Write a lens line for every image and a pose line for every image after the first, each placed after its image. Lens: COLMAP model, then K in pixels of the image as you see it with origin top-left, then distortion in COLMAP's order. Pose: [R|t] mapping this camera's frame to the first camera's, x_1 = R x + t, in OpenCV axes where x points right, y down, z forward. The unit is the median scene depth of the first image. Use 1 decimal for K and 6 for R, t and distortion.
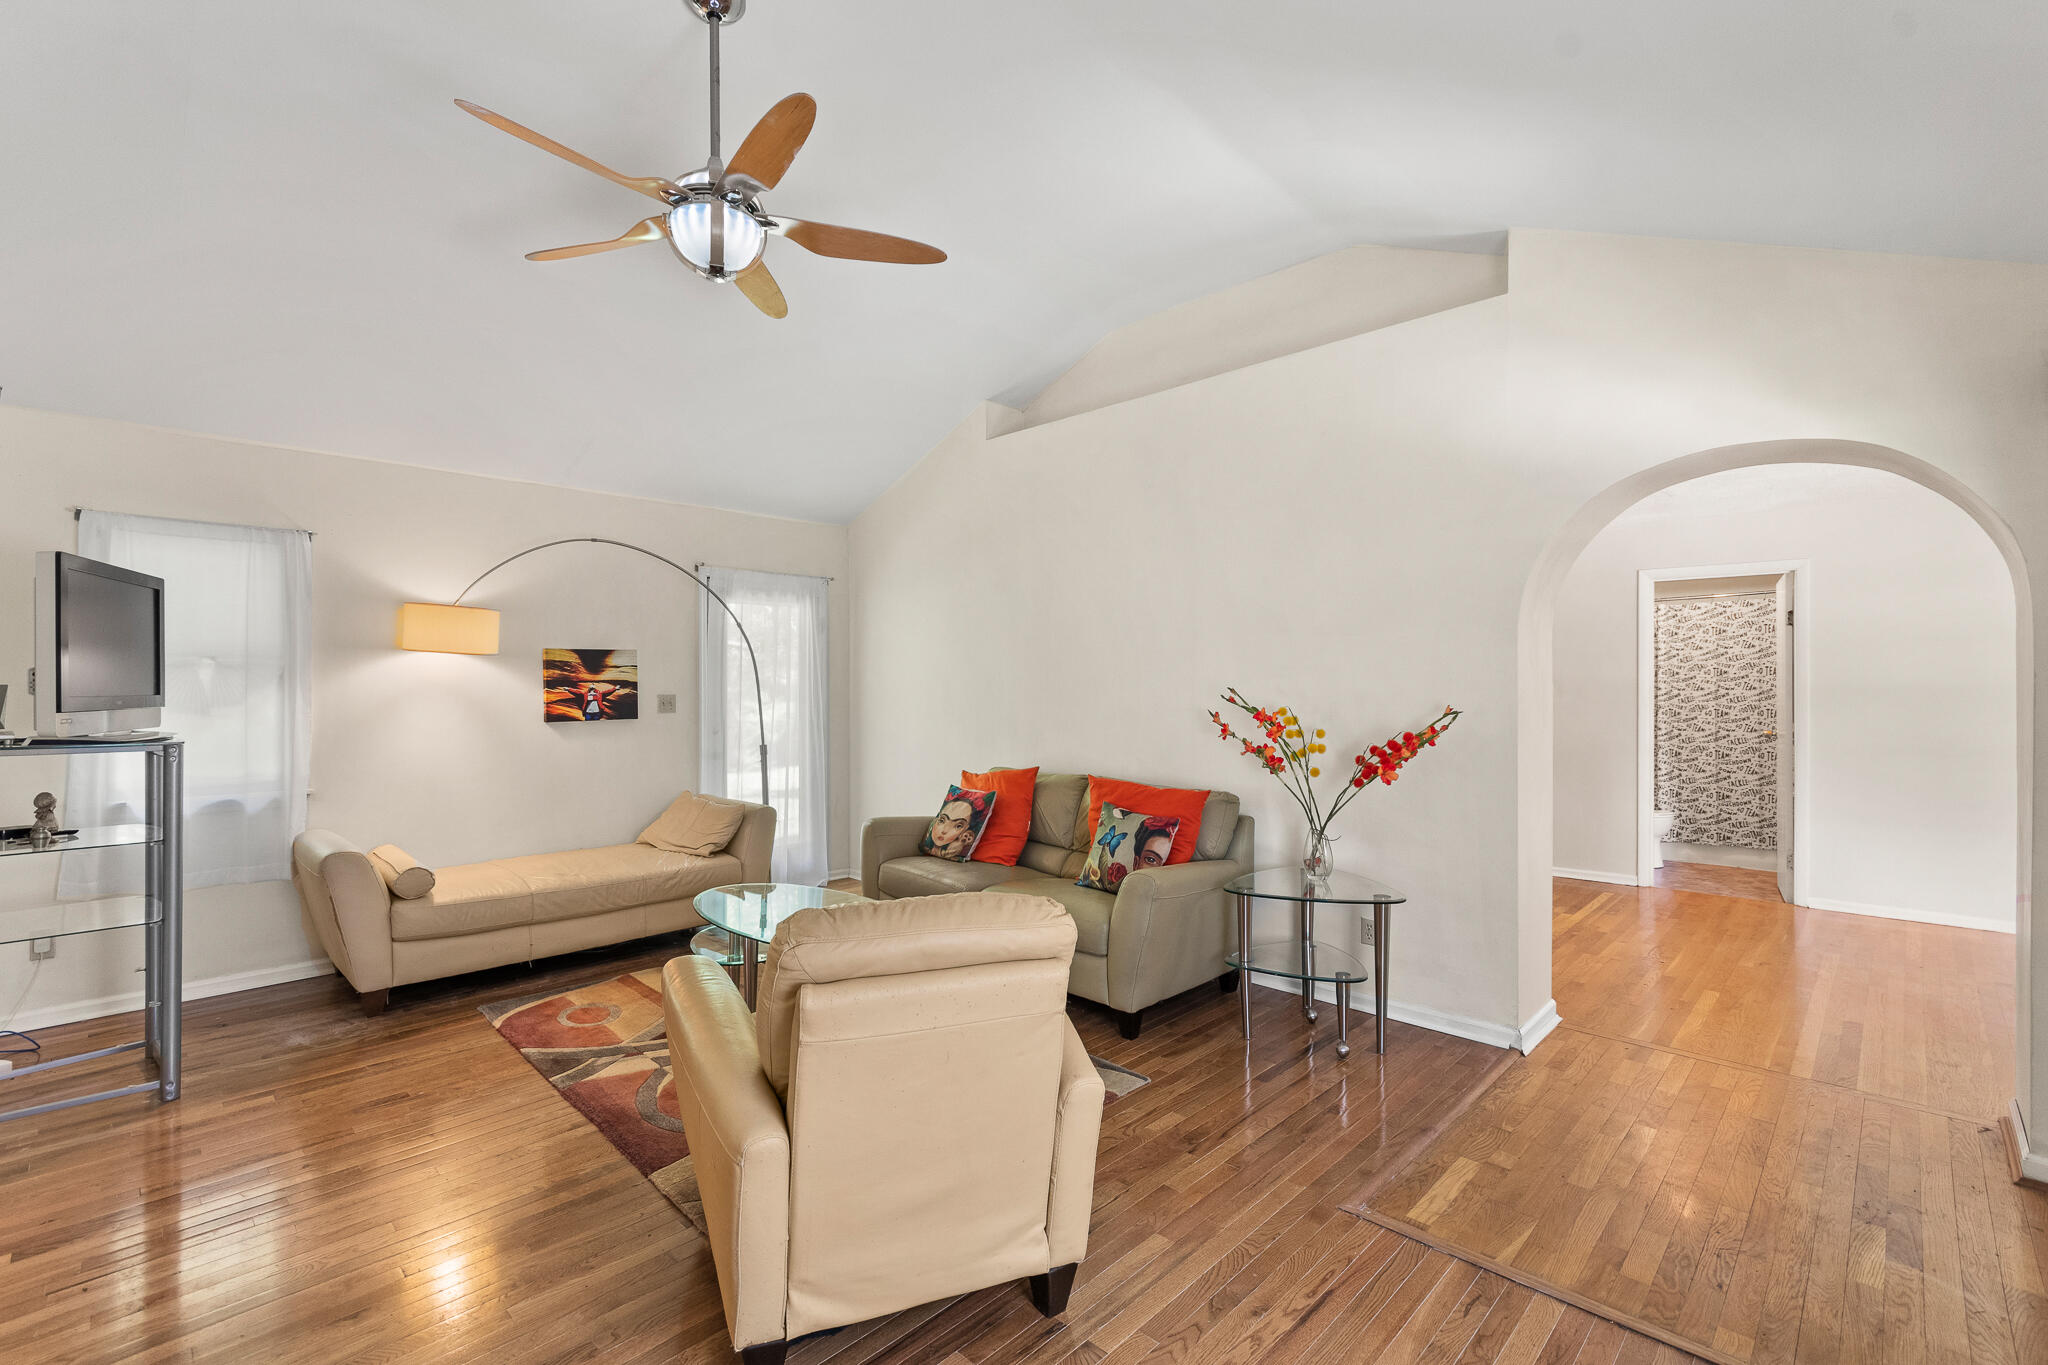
lens RADIAL K [[897.3, 0, 1012.7], [0, 897.3, 694.5], [0, 0, 1]] dist [0.001996, 0.000330]
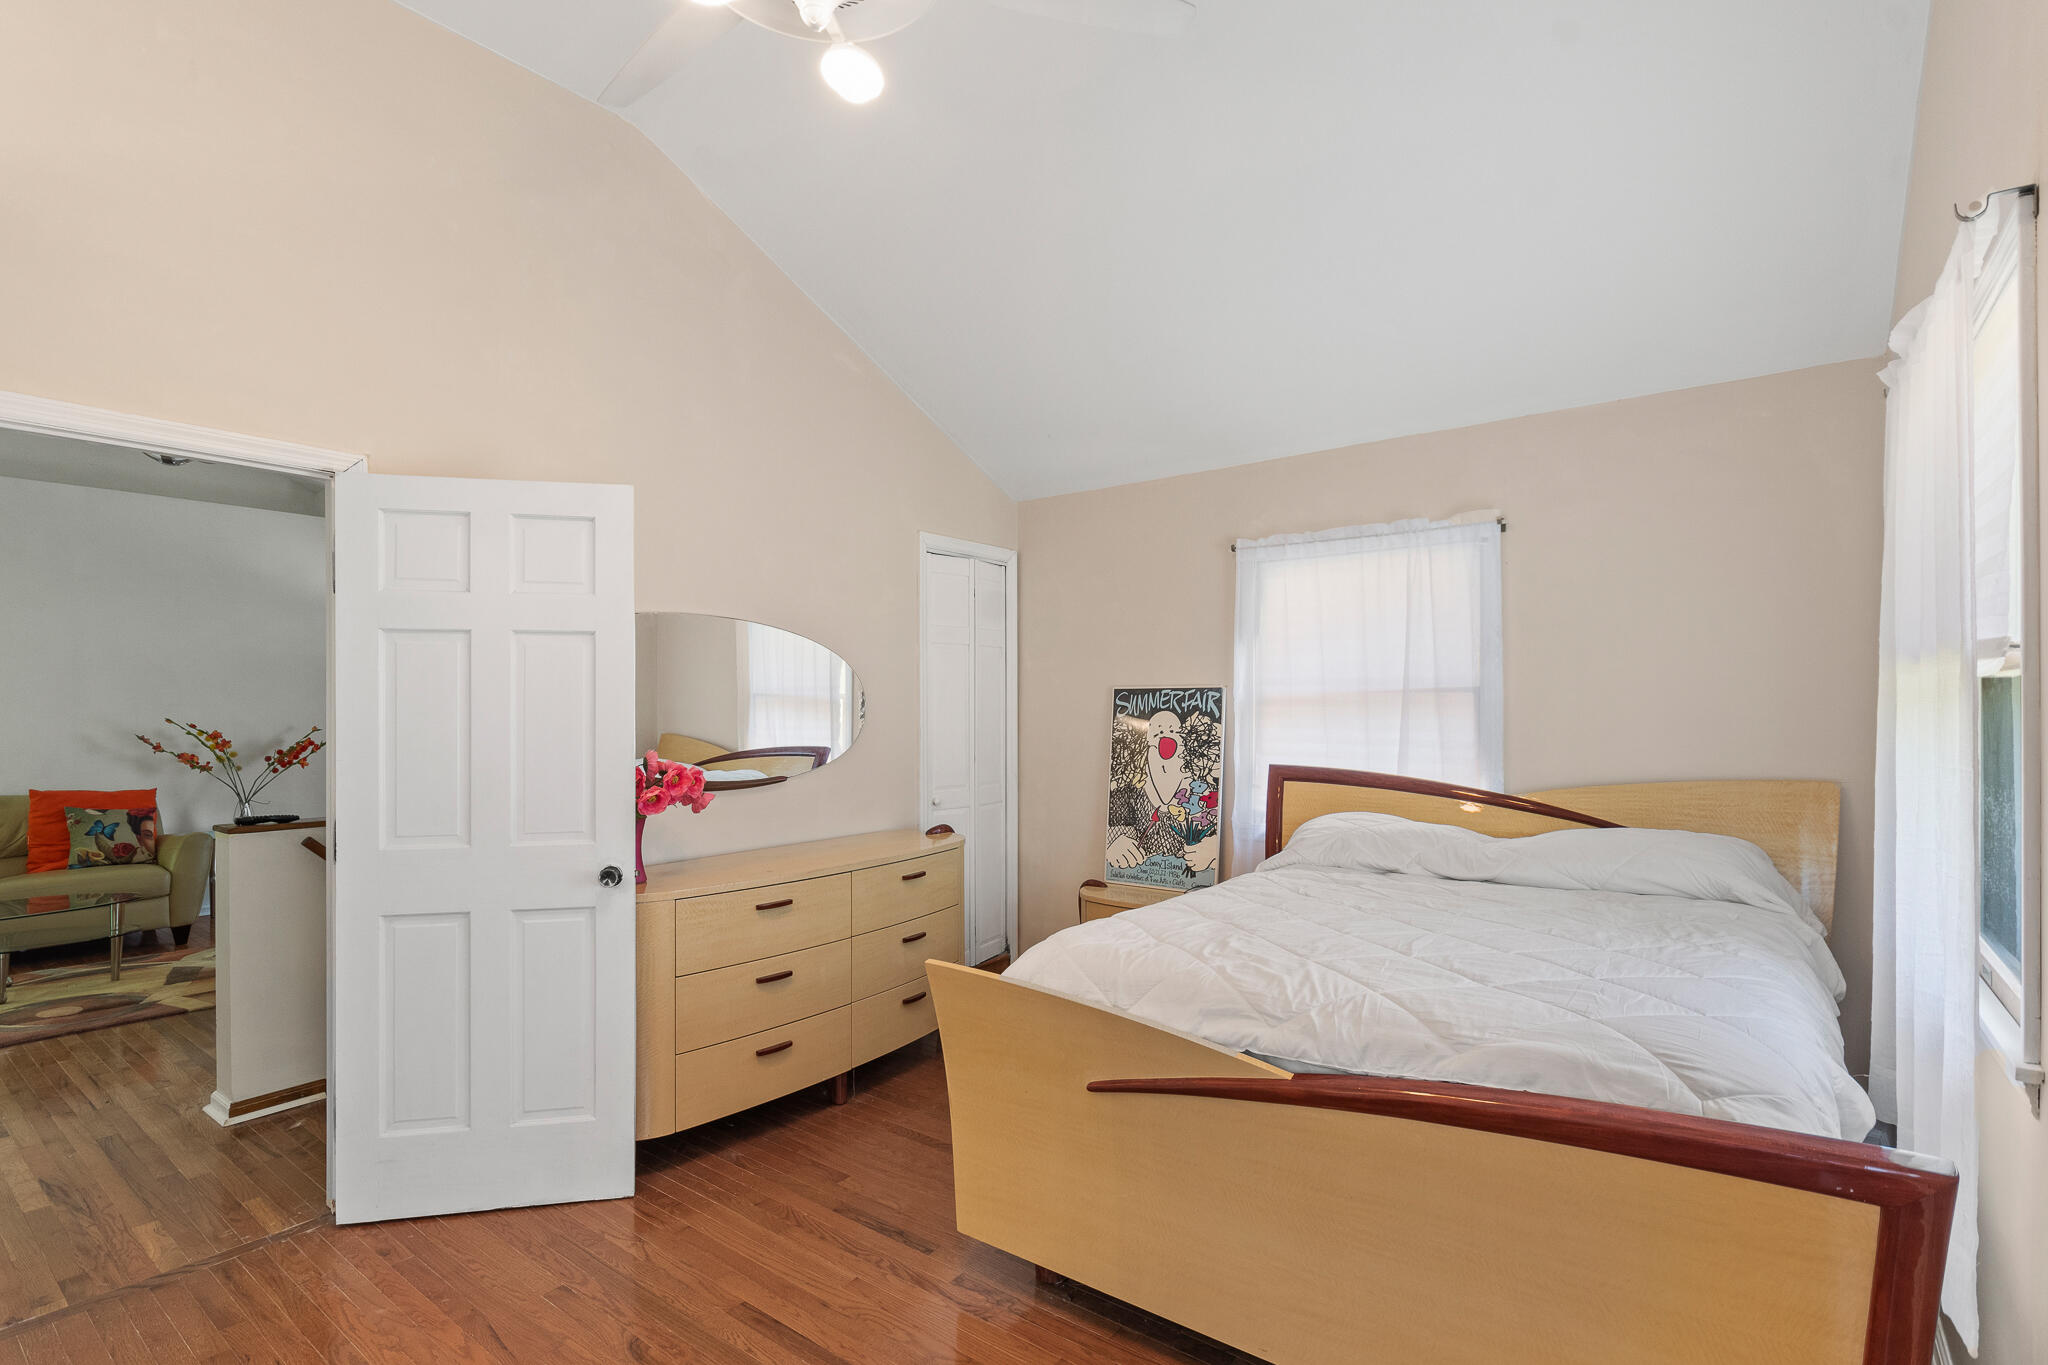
lens RADIAL K [[987.4, 0, 1019.5], [0, 987.4, 703.8], [0, 0, 1]] dist [-0.000726, -0.000227]
pose [[-0.128984, 0.004061, 0.991638, -1.136190], [0.011034, 0.999936, -0.002660, -0.008959], [-0.991585, 0.010599, -0.129020, -0.143047]]
